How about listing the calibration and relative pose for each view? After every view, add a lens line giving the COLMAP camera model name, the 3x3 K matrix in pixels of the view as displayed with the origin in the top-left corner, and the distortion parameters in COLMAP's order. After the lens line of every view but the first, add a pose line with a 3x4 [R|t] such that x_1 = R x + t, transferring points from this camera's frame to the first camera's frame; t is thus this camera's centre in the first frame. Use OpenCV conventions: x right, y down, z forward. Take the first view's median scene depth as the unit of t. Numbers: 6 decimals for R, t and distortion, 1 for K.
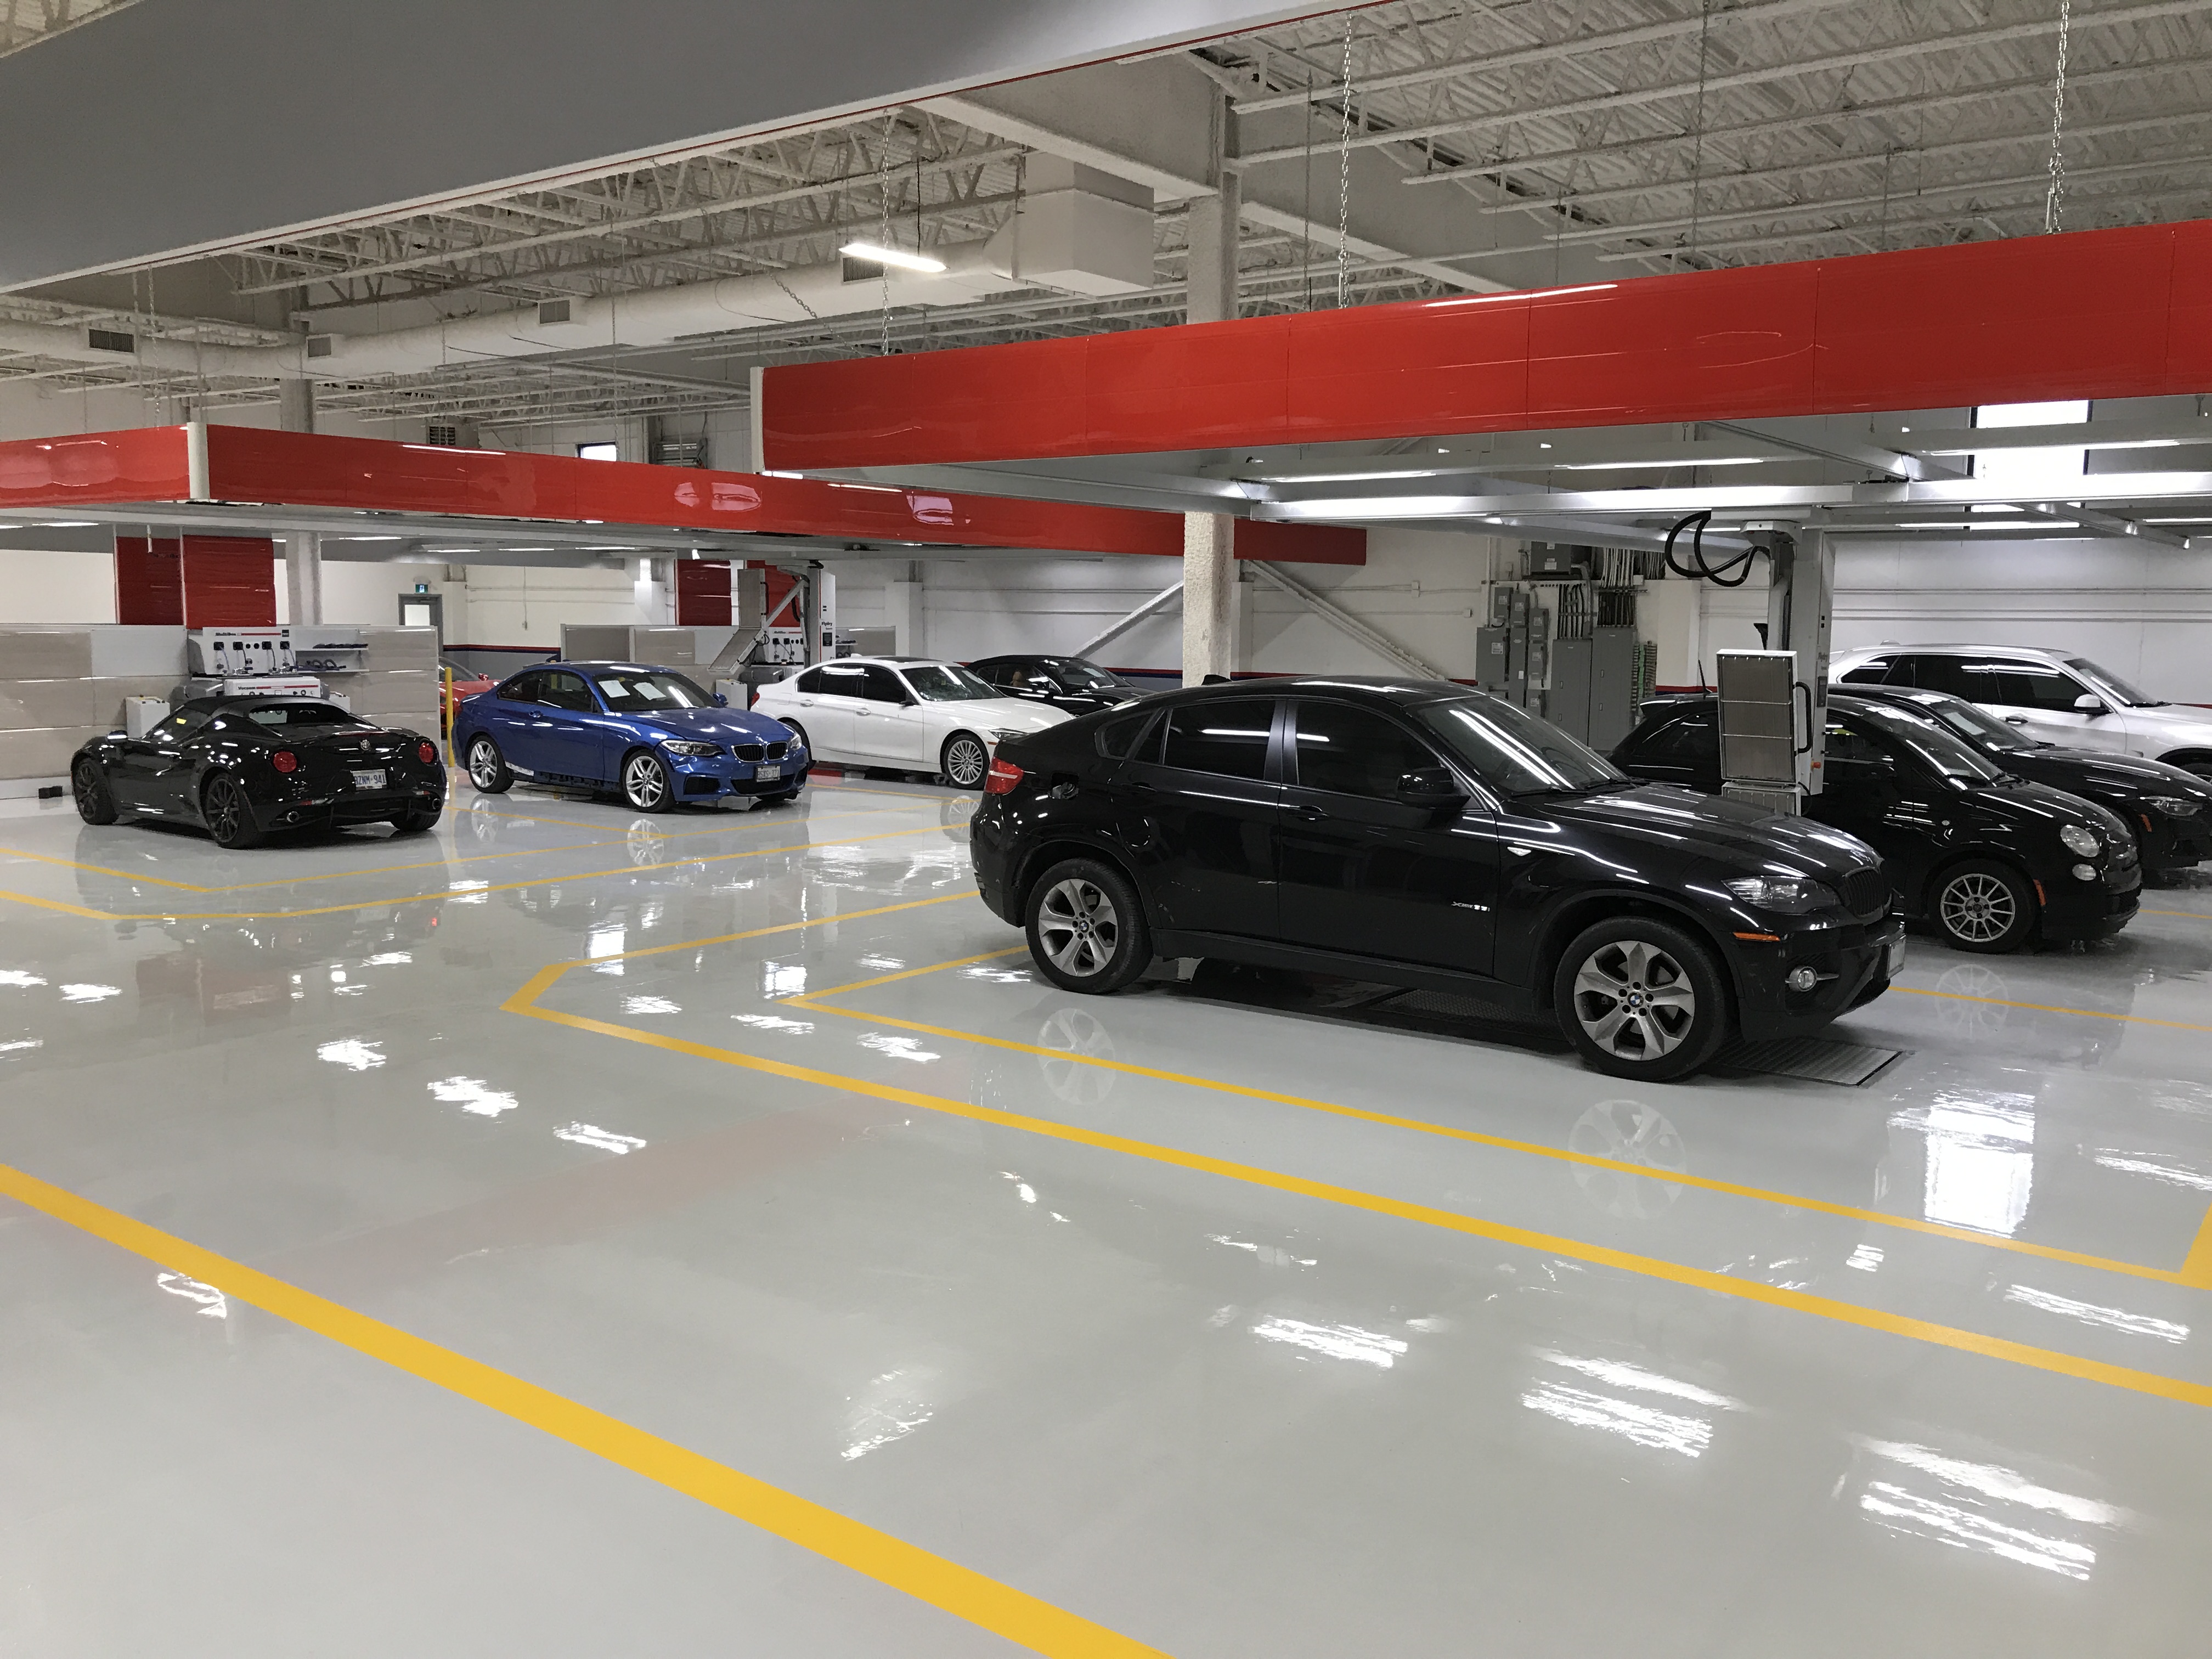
lens RADIAL K [[1829.6, 0, 1117.1], [0, 1829.6, 813.0], [0, 0, 1]] dist [-0.000431, -0.011248]
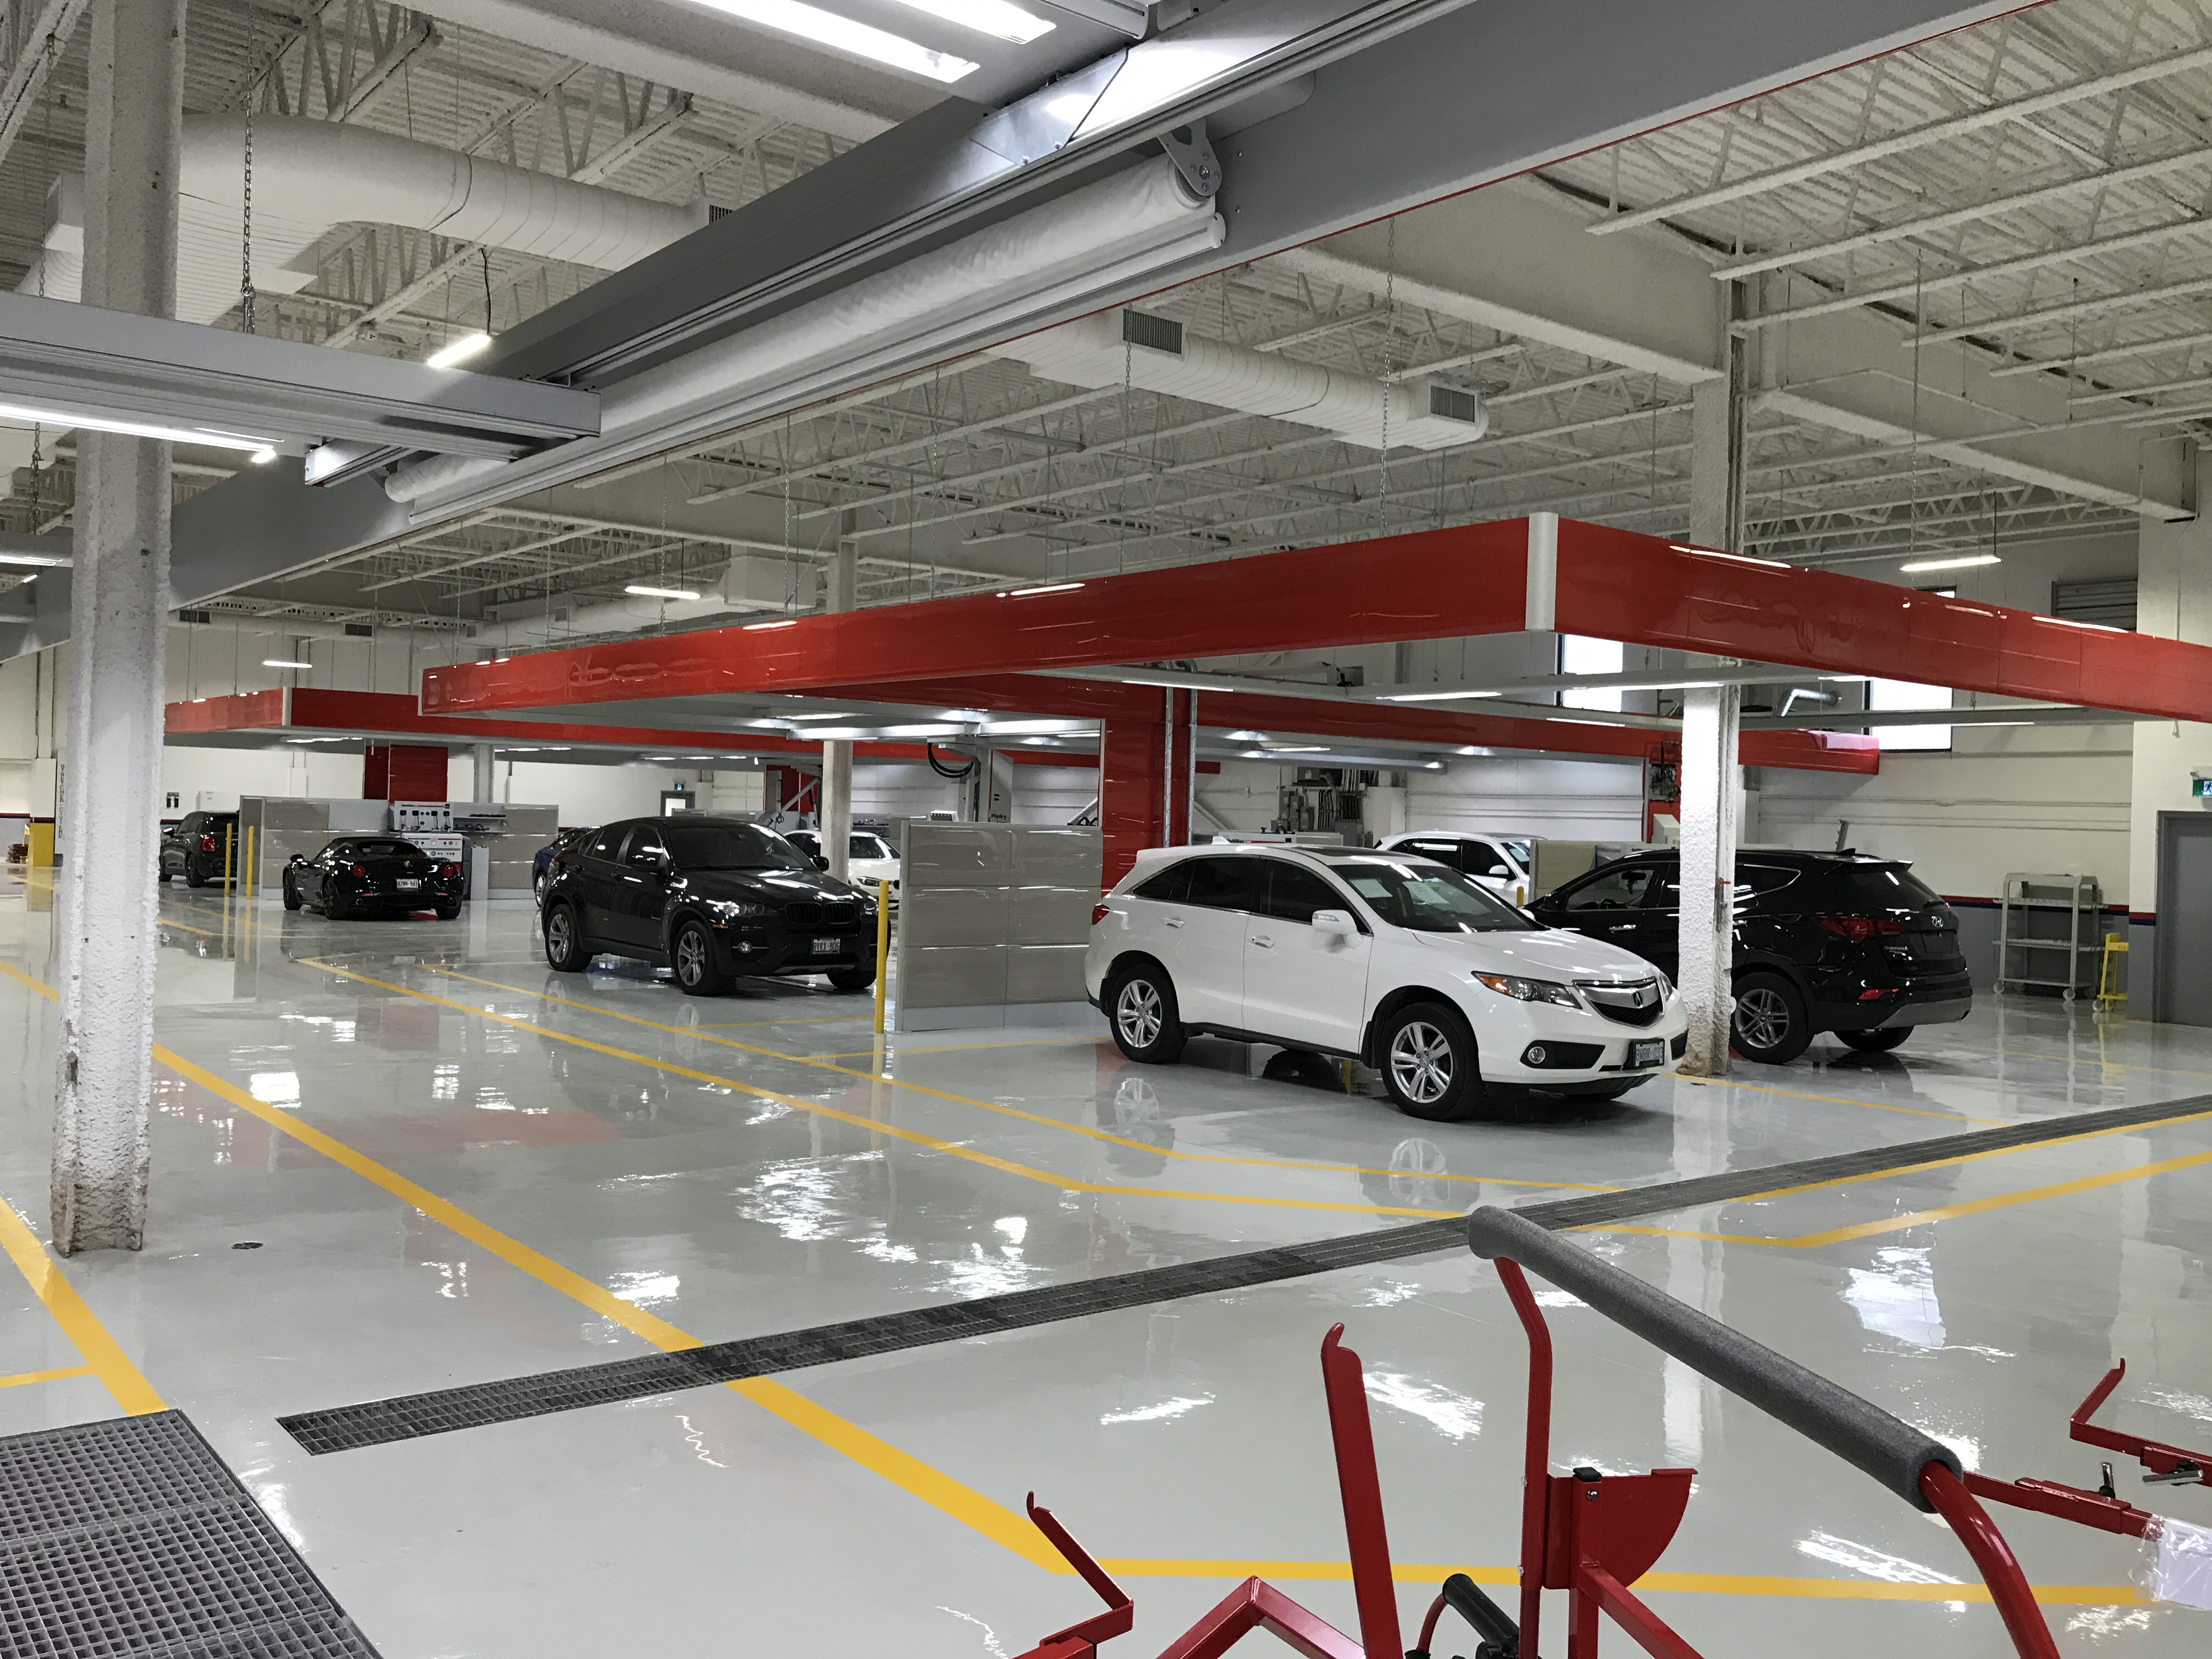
lens RADIAL K [[1829.6, 0, 1099.4], [0, 1829.6, 831.9], [0, 0, 1]] dist [-0.000431, -0.011248]
pose [[0.965332, 0.020285, -0.260235, 0.500167], [-0.048045, 0.993750, -0.100761, 0.056546], [0.256565, 0.109771, 0.960273, -0.378980]]
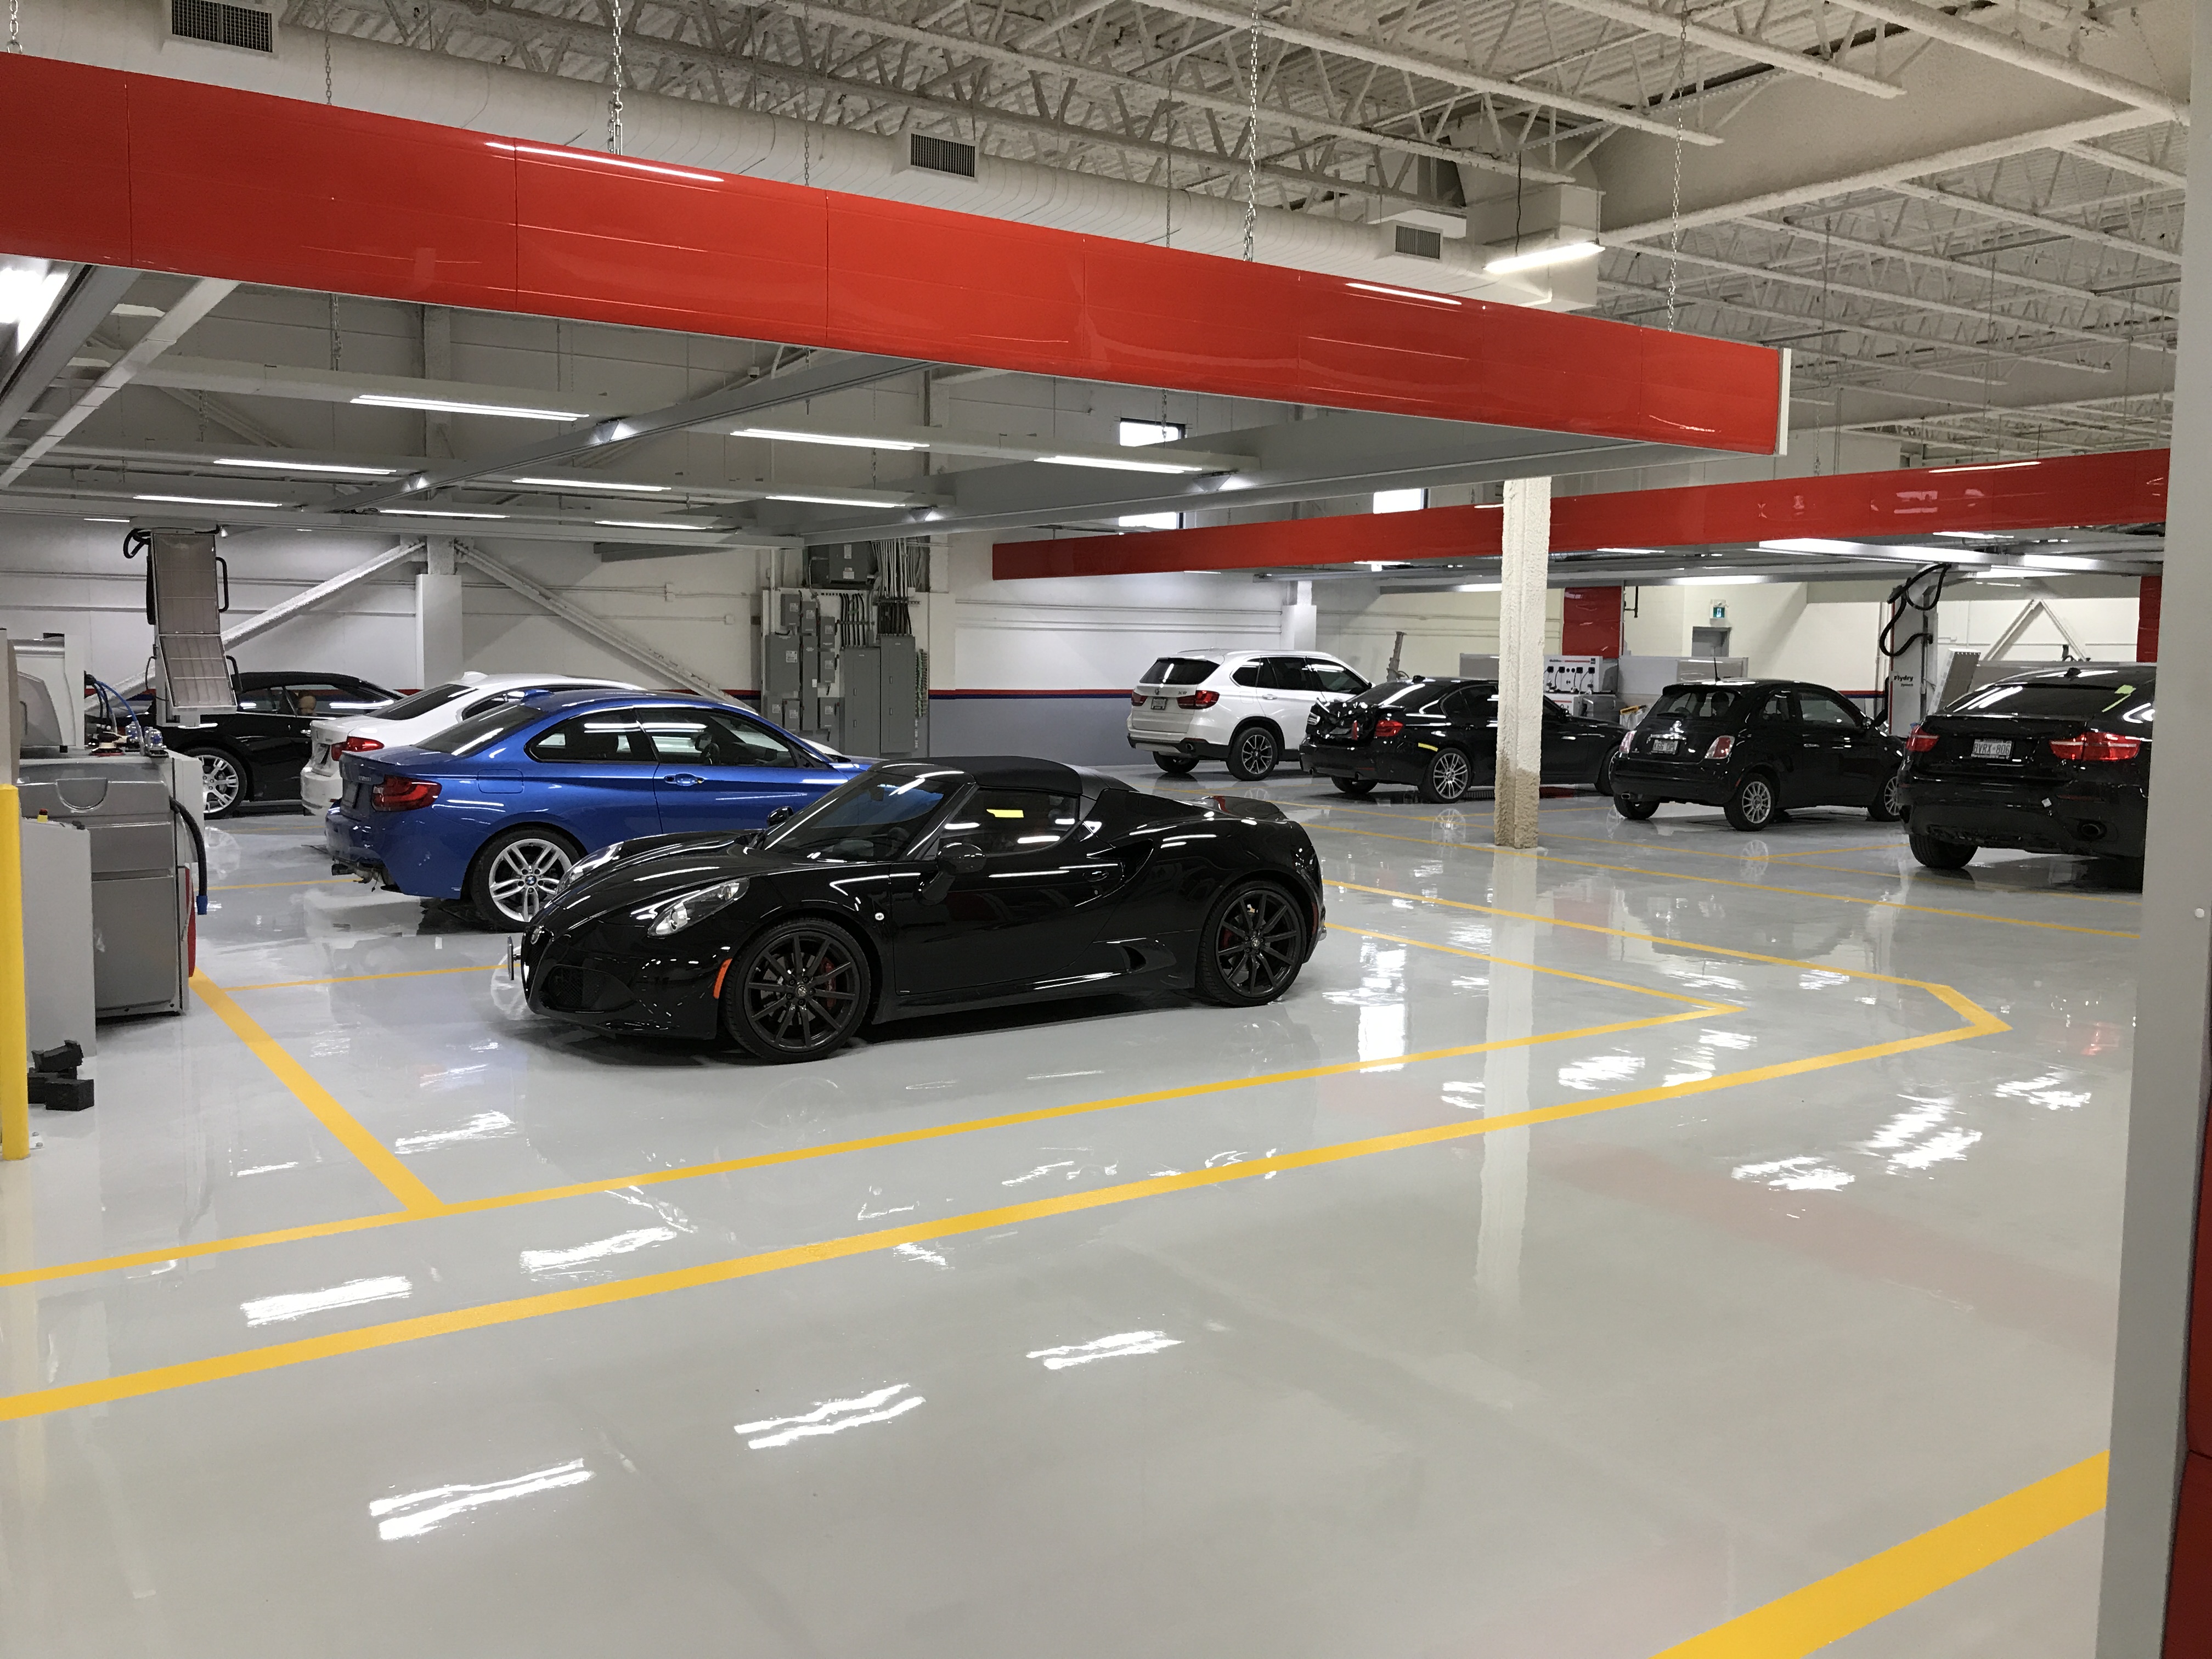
lens RADIAL K [[1829.6, 0, 1111.9], [0, 1829.6, 835.0], [0, 0, 1]] dist [-0.000431, -0.011248]
pose [[0.359436, -0.104620, 0.927287, -0.777510], [0.084948, 0.993238, 0.079134, -0.066533], [-0.929295, 0.050328, 0.365893, 0.554476]]
